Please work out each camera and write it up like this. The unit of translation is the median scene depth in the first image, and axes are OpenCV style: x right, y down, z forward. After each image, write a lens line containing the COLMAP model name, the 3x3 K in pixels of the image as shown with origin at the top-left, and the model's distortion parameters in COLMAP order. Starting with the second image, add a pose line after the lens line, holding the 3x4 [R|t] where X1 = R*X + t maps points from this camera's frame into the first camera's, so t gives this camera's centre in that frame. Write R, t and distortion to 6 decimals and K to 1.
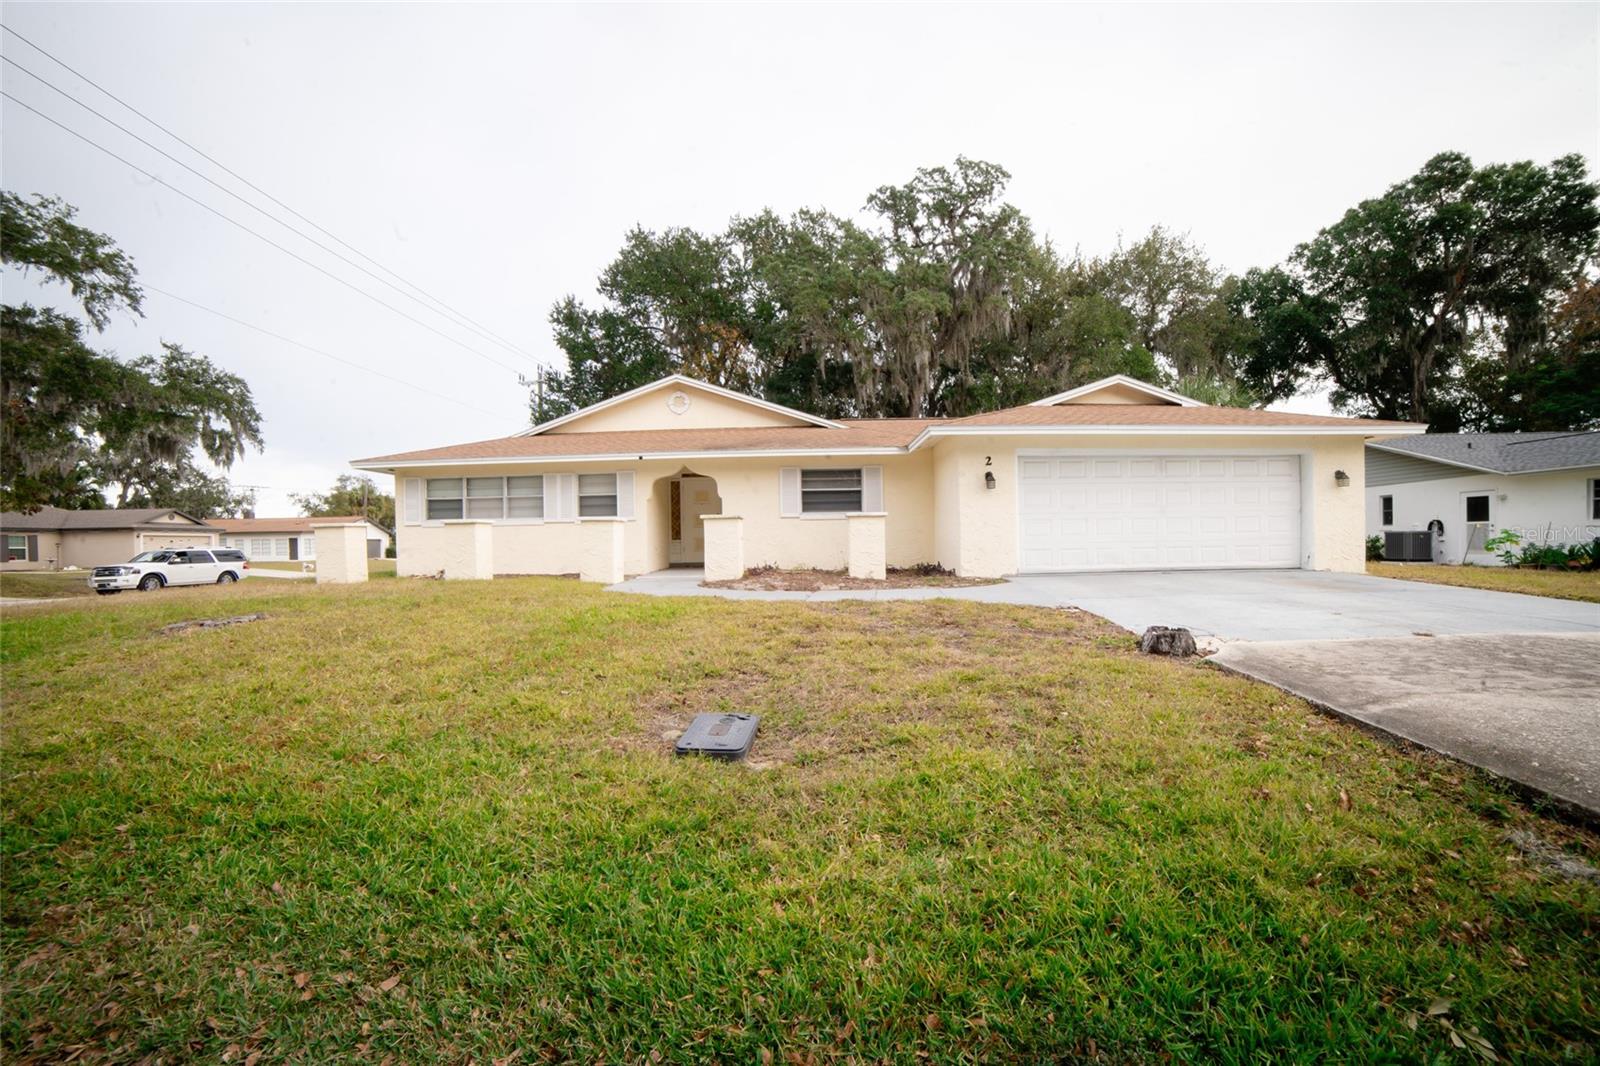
lens RADIAL K [[662.8, 0, 802.6], [0, 662.8, 549.9], [0, 0, 1]] dist [-0.103558, 0.035307]
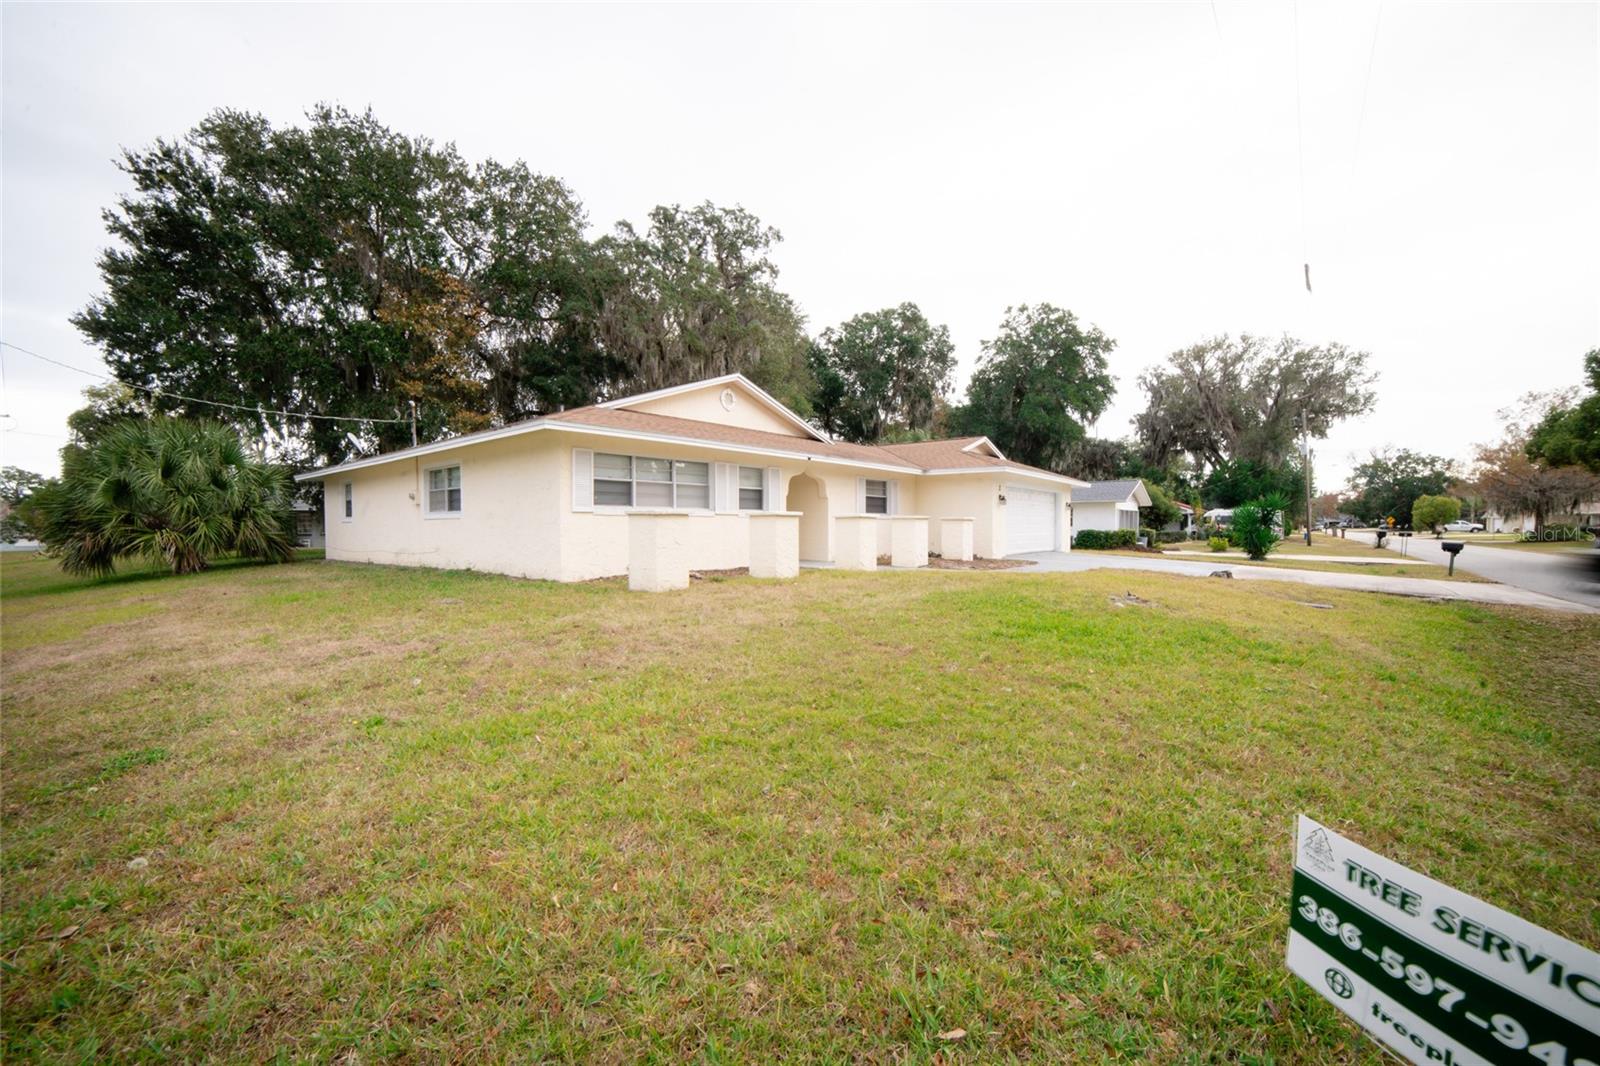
lens RADIAL K [[662.8, 0, 802.6], [0, 662.8, 549.9], [0, 0, 1]] dist [-0.103558, 0.035307]
pose [[0.611182, -0.010445, 0.791421, -1.053019], [0.005451, 0.999945, 0.008988, 0.001154], [-0.791471, -0.001179, 0.611205, 0.319273]]
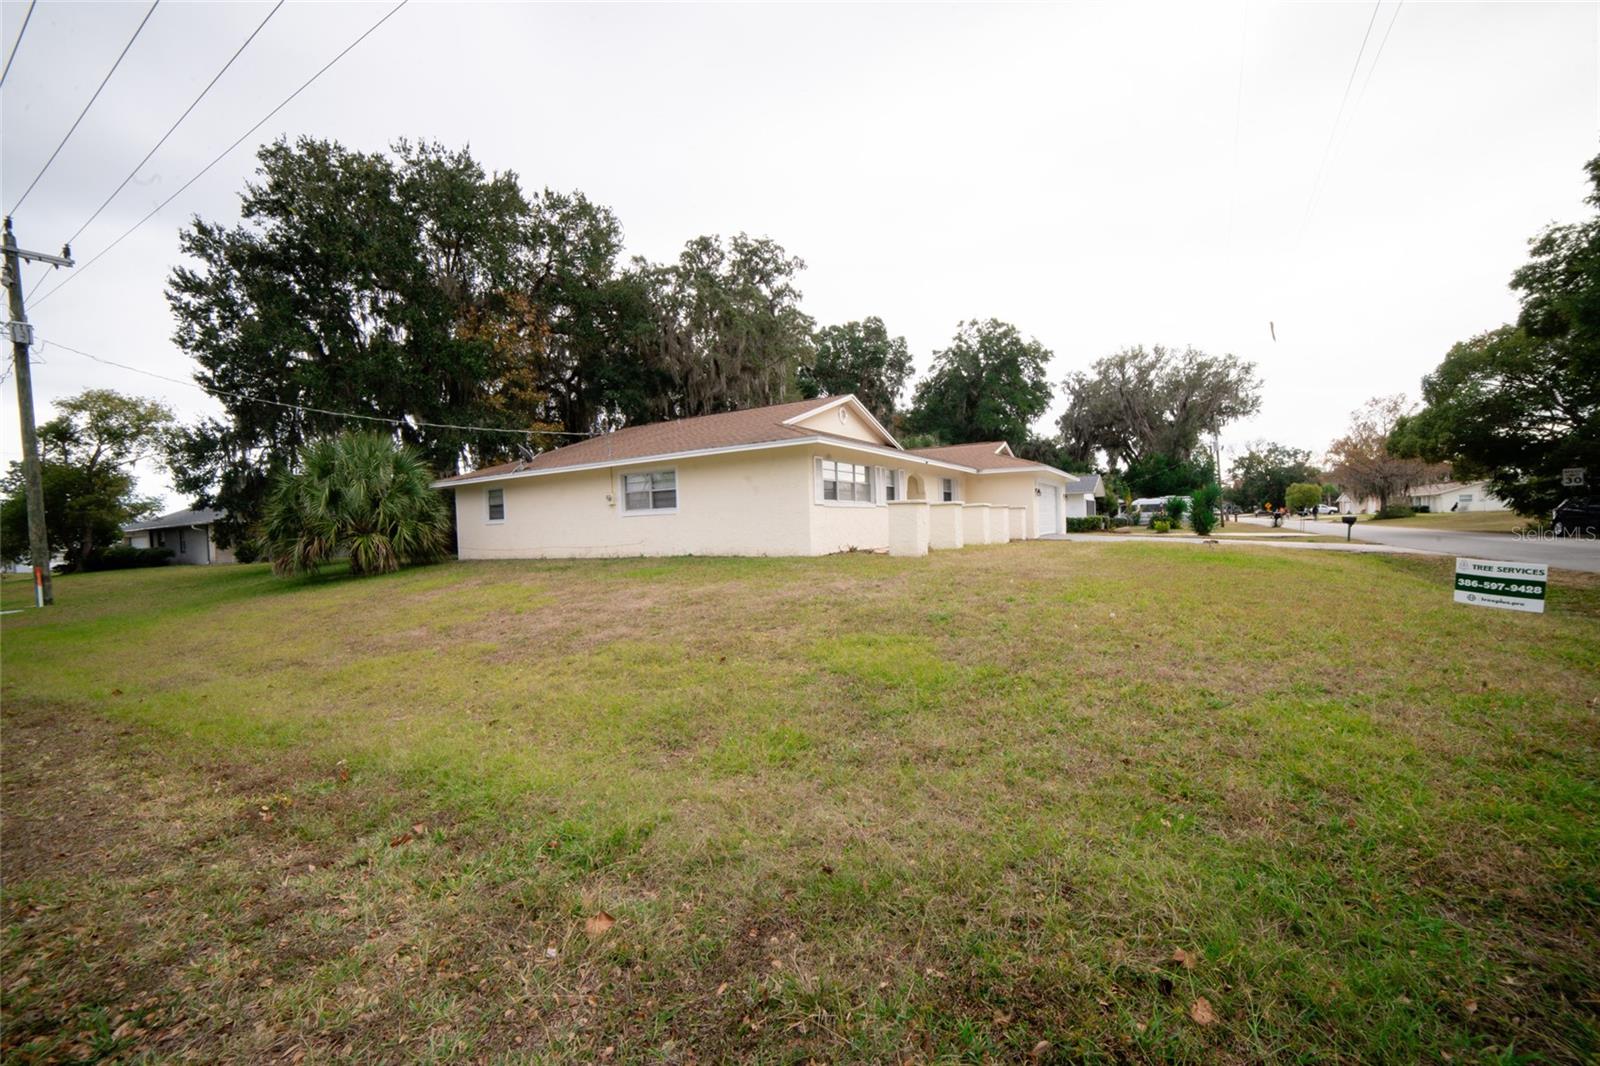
lens RADIAL K [[662.8, 0, 802.6], [0, 662.8, 549.9], [0, 0, 1]] dist [-0.103558, 0.035307]
pose [[0.496718, -0.028069, 0.867458, -1.514195], [0.037907, 0.999225, 0.010627, 0.022087], [-0.867084, 0.027604, 0.497397, 0.500556]]
